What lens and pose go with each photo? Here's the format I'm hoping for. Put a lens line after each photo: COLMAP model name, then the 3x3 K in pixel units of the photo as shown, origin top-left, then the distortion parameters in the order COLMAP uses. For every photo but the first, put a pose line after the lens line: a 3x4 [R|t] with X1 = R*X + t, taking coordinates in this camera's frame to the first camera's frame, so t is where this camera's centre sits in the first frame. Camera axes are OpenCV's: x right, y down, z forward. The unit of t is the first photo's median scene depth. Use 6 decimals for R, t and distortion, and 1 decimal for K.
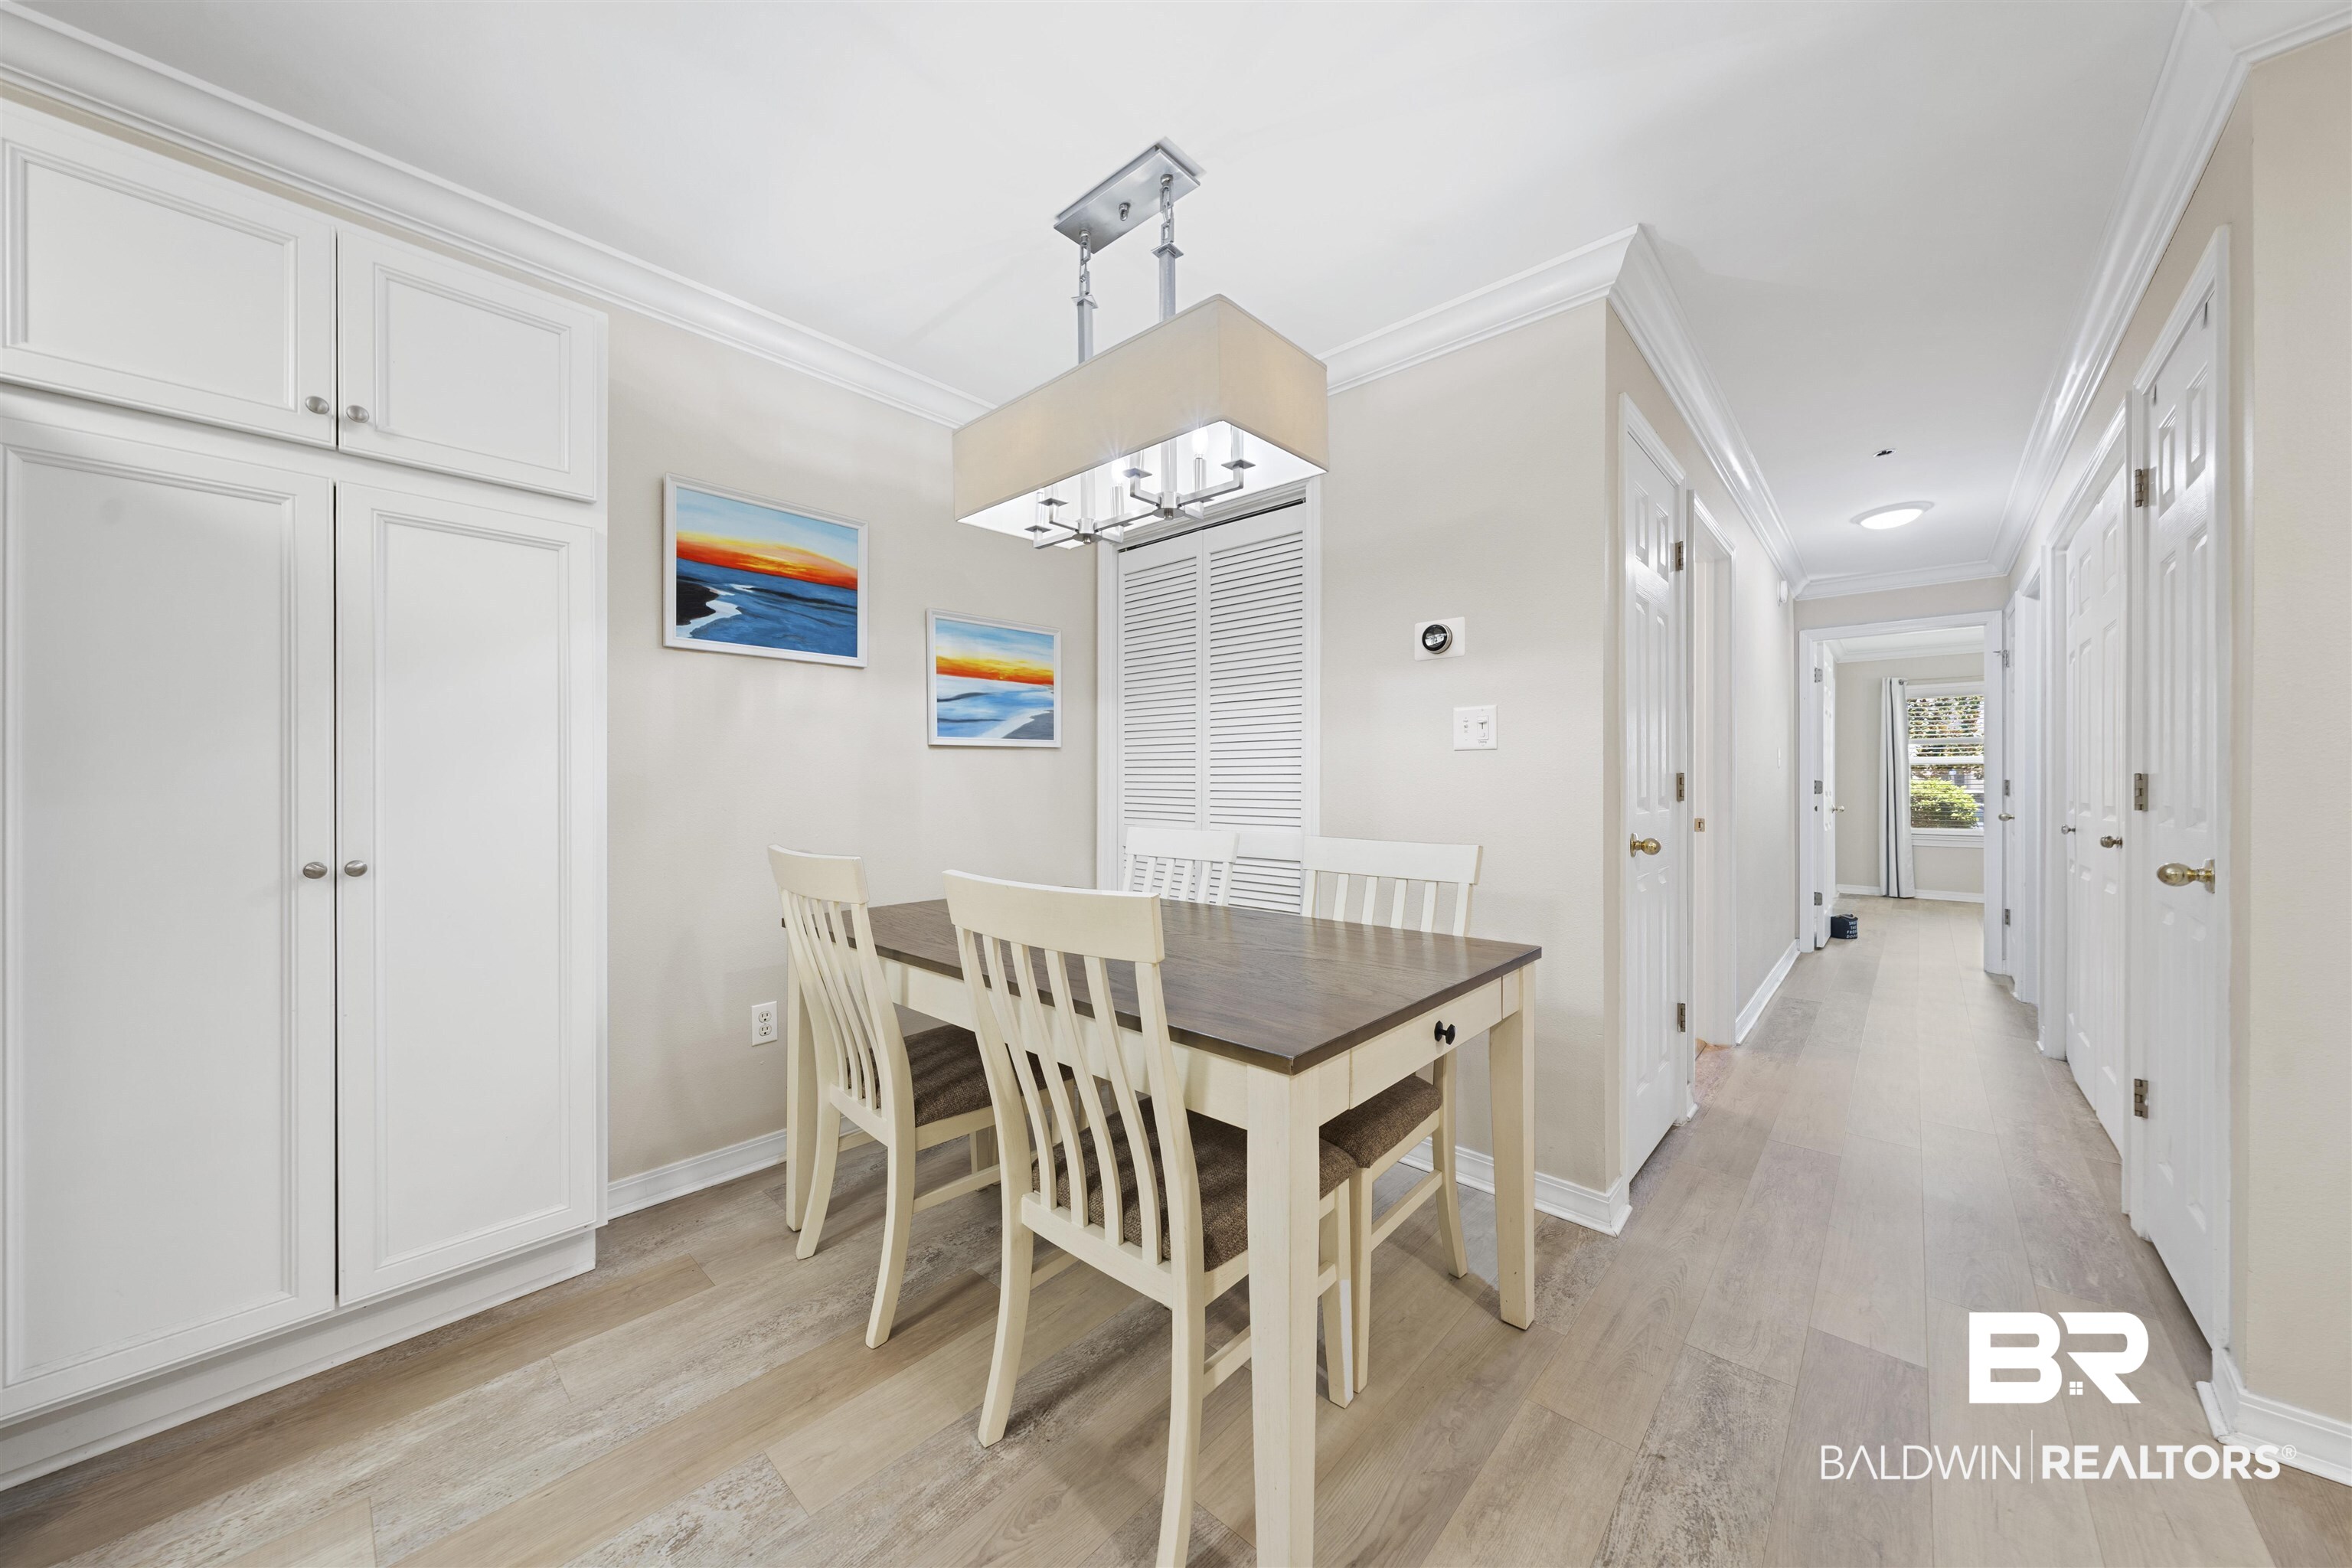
lens RADIAL K [[810.9, 0, 1171.8], [0, 810.9, 779.9], [0, 0, 1]] dist [-0.005335, 0.000079]
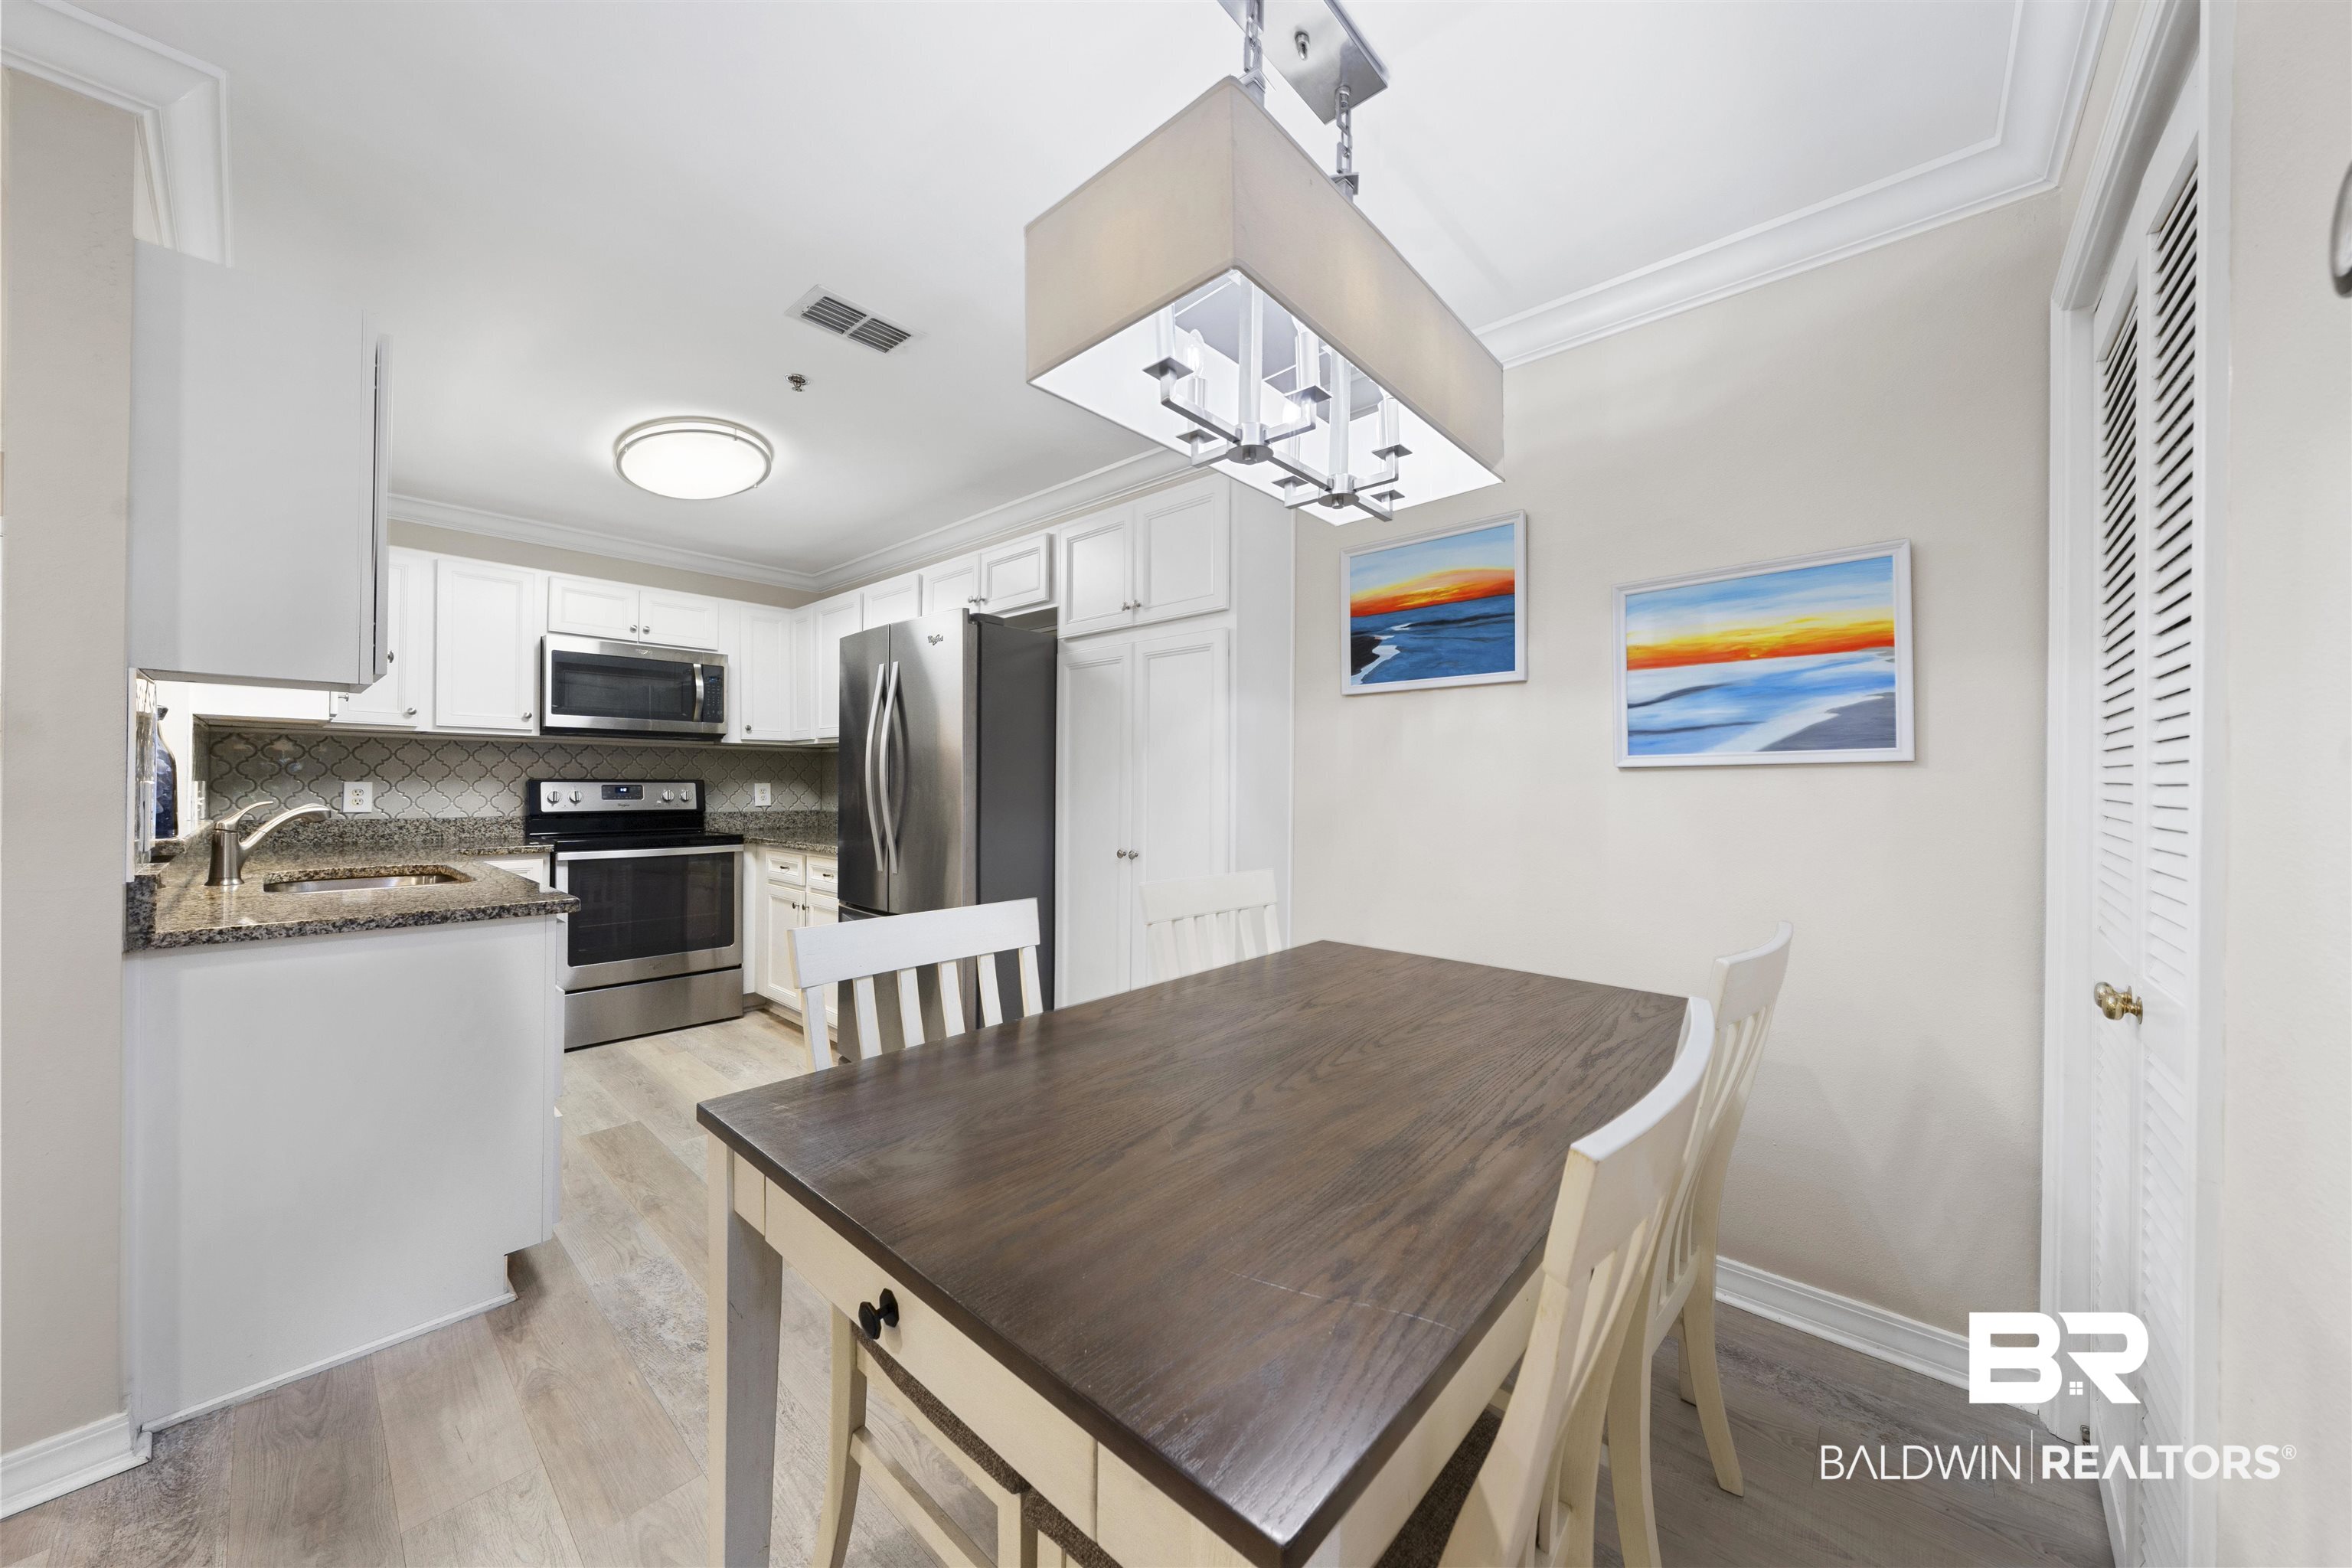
lens RADIAL K [[806.3, 0, 1186.0], [0, 806.3, 784.2], [0, 0, 1]] dist [-0.005066, -0.000033]
pose [[0.018002, 0.001342, -0.999837, 0.508549], [-0.002113, 0.999997, 0.001304, -0.032037], [0.999836, 0.002089, 0.018005, 0.684562]]
